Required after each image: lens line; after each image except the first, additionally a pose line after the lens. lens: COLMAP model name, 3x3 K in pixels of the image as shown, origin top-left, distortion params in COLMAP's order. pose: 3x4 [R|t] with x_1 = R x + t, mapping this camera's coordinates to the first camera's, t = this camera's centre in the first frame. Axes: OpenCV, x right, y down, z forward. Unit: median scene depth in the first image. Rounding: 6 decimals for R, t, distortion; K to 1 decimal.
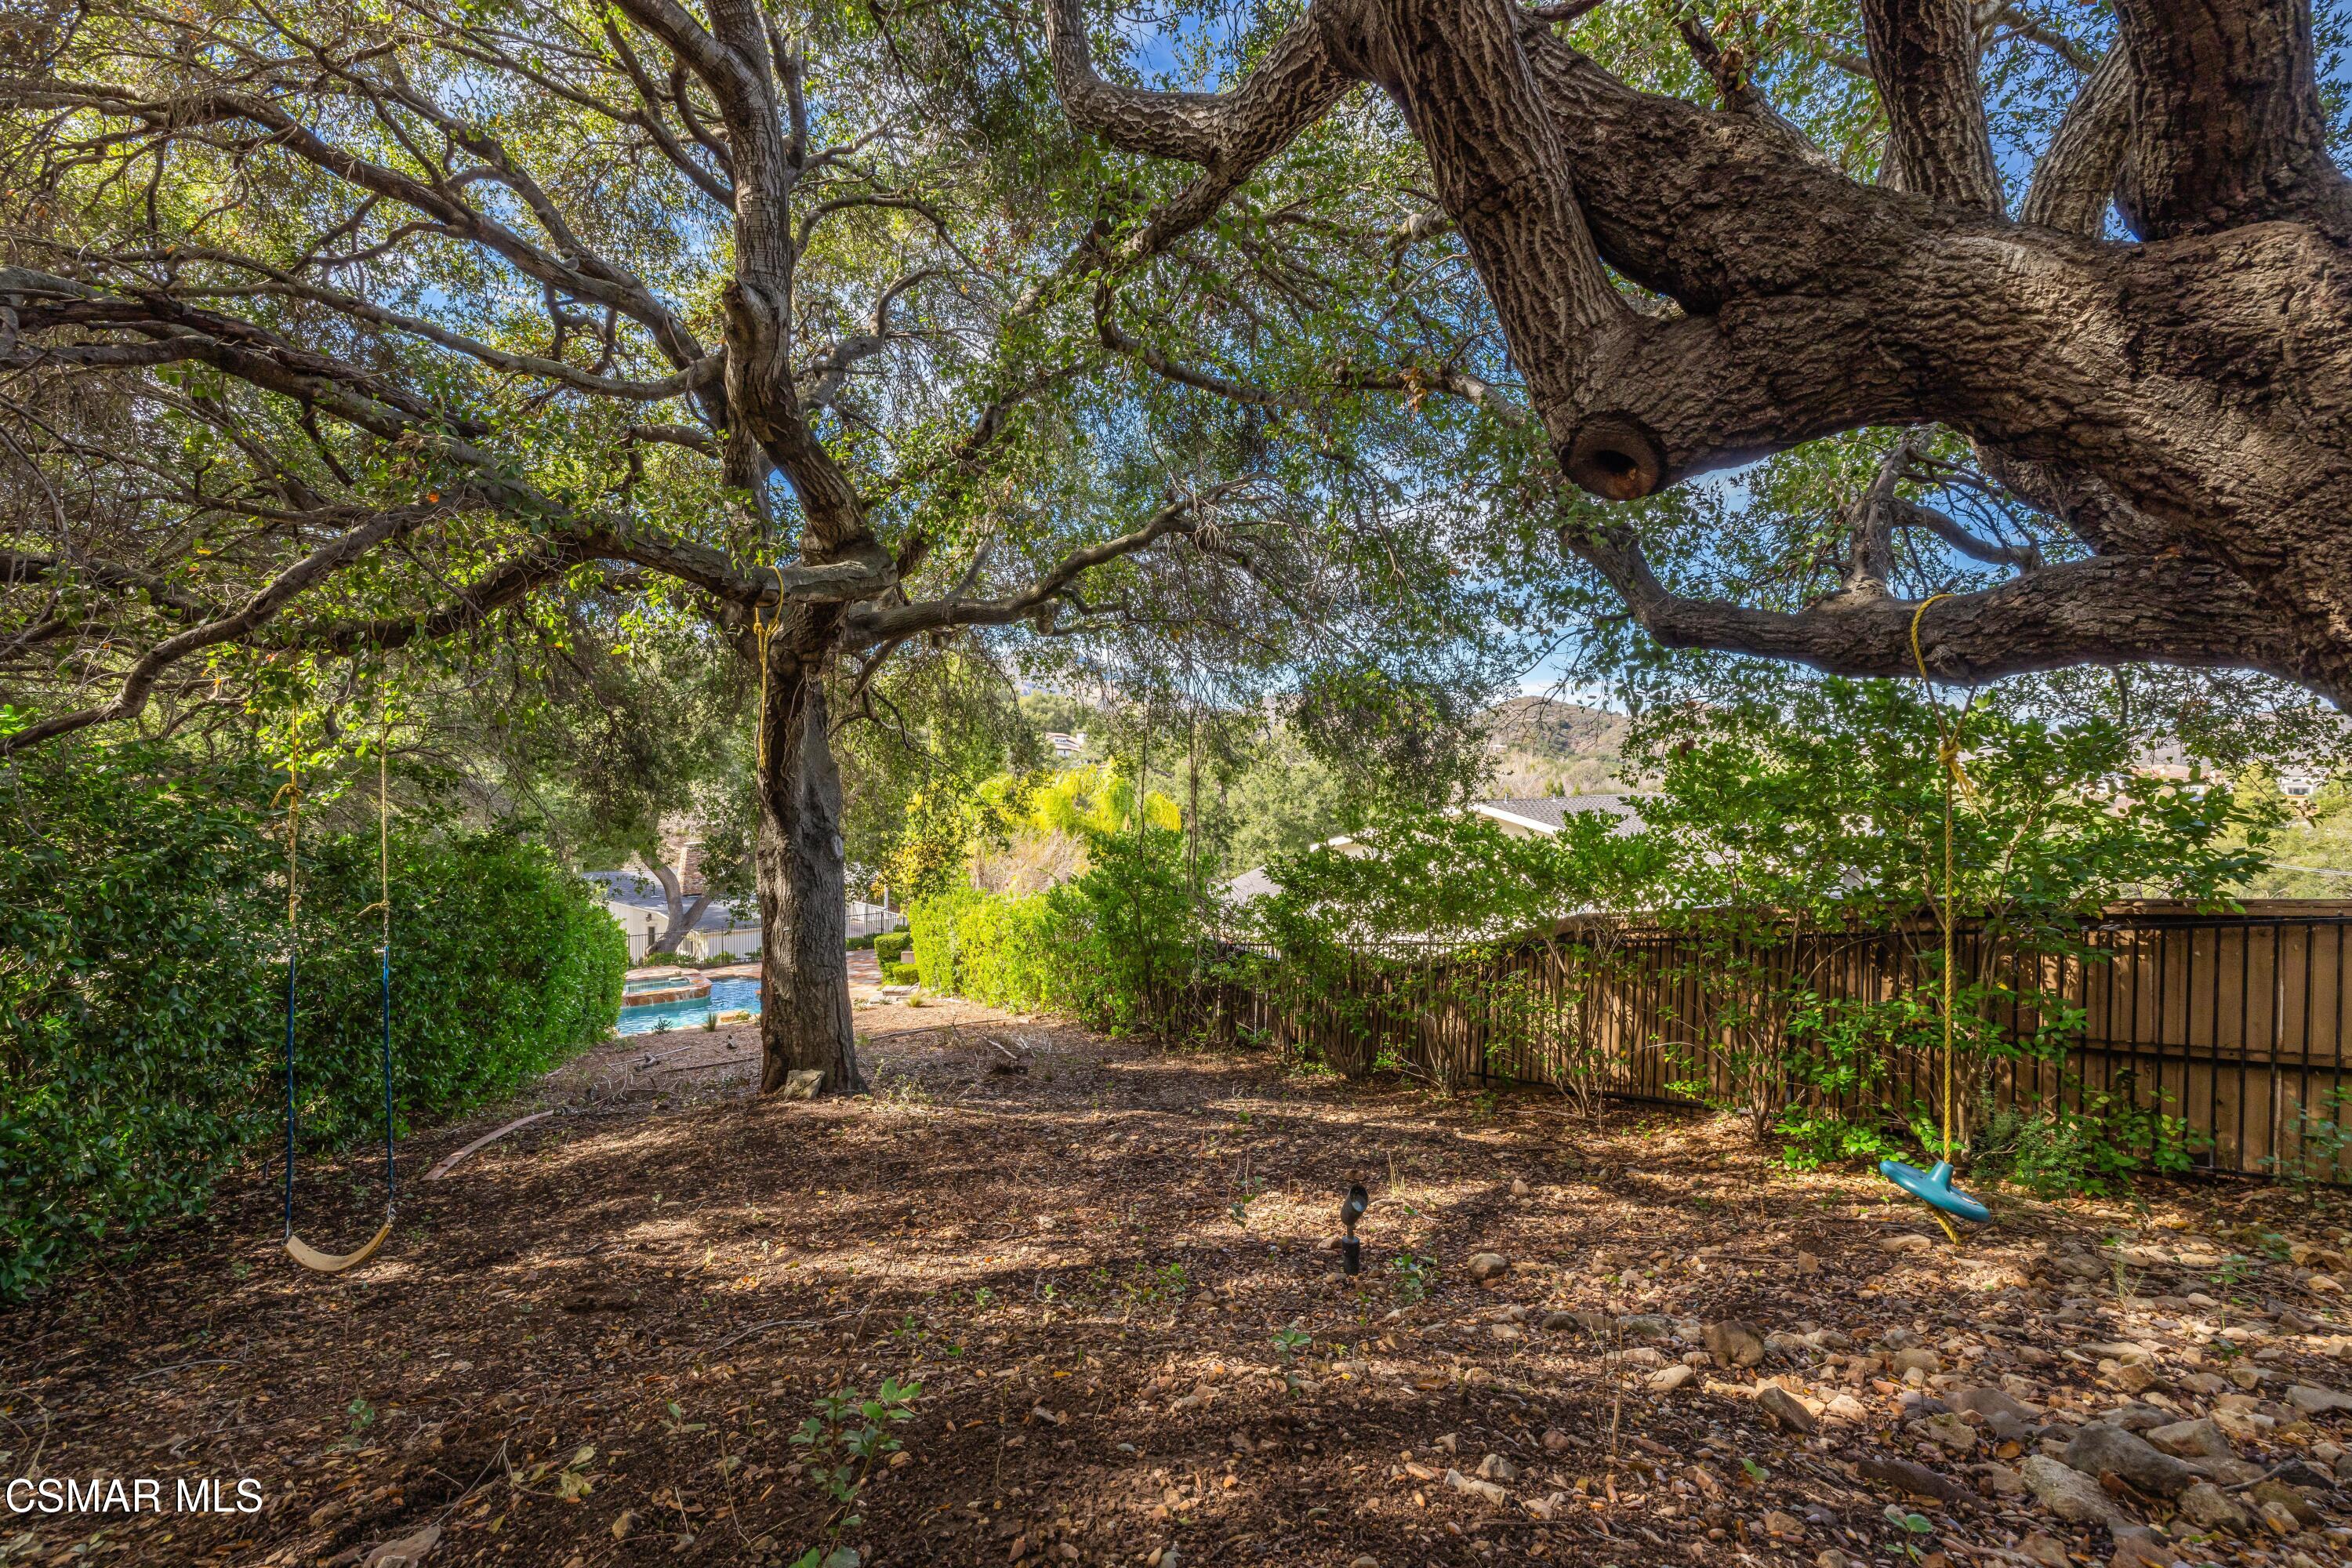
lens RADIAL K [[1012.2, 0, 1171.3], [0, 1012.2, 787.2], [0, 0, 1]] dist [0.012821, -0.000834]
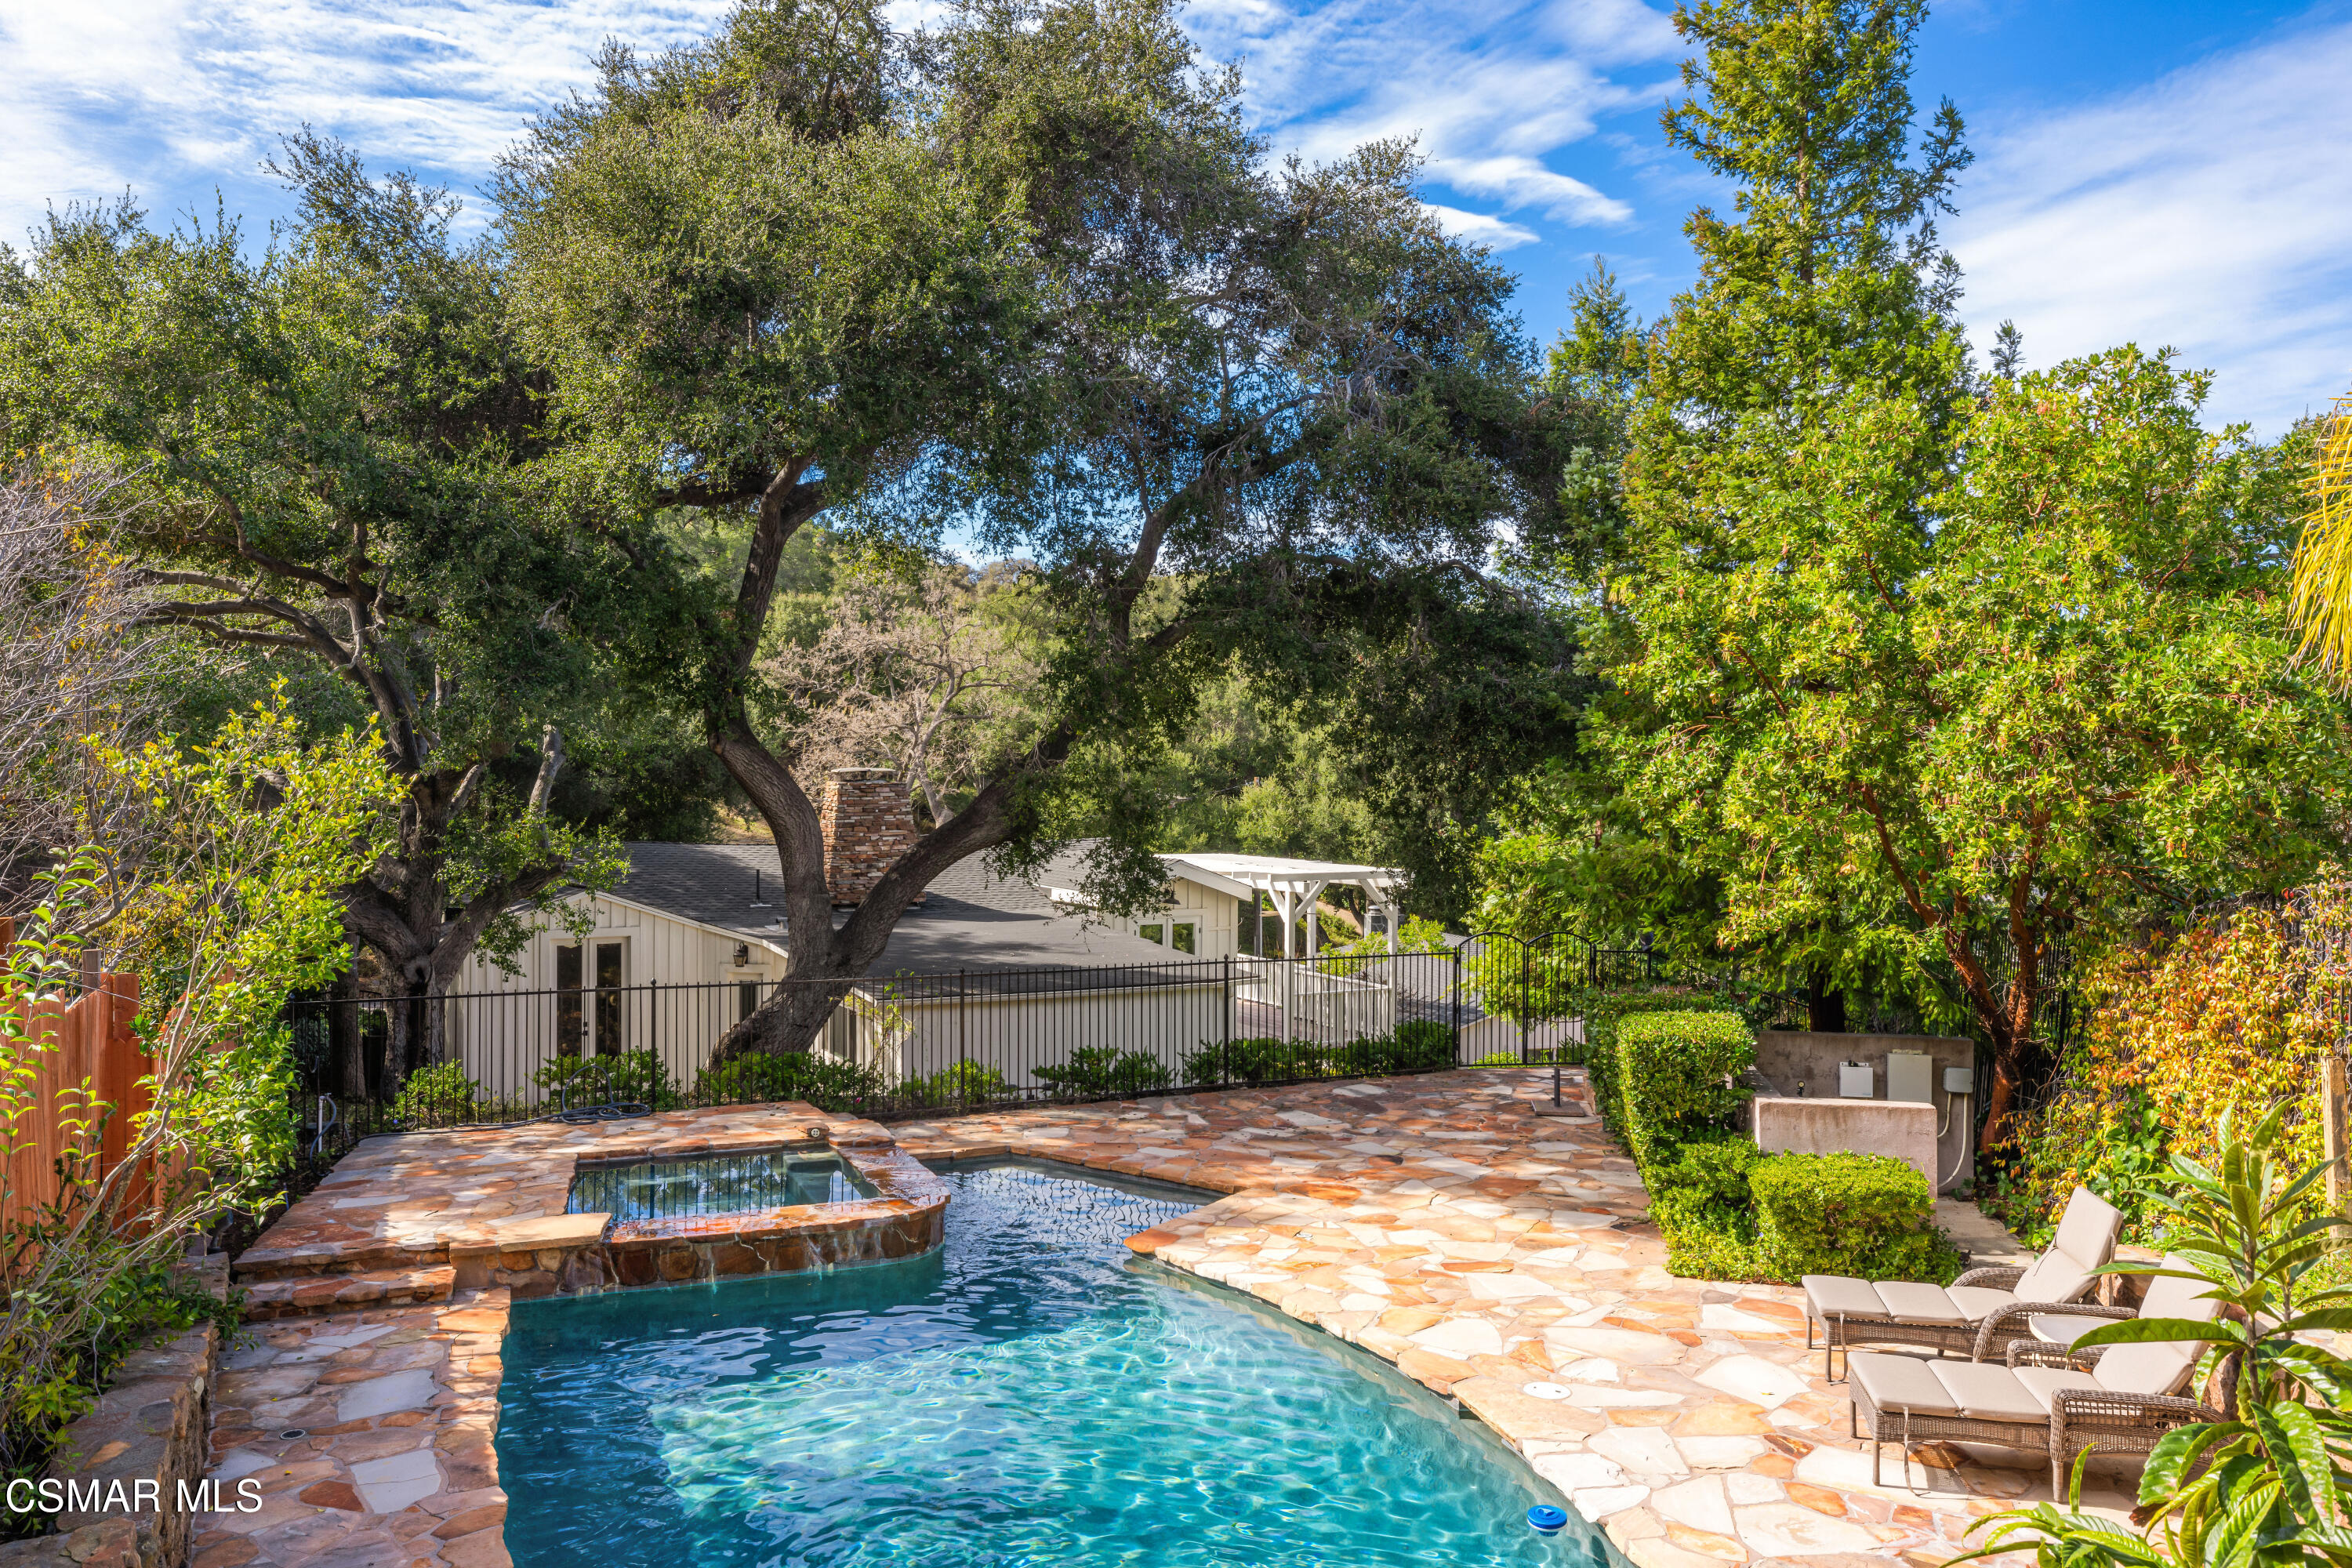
lens RADIAL K [[1668.6, 0, 1177.4], [0, 1668.6, 781.3], [0, 0, 1]] dist [0.012797, -0.005083]
pose [[0.971433, 0.001041, -0.237313, -0.277958], [-0.003908, 0.999925, -0.011612, 0.091400], [0.237283, 0.012207, 0.971364, 0.571644]]
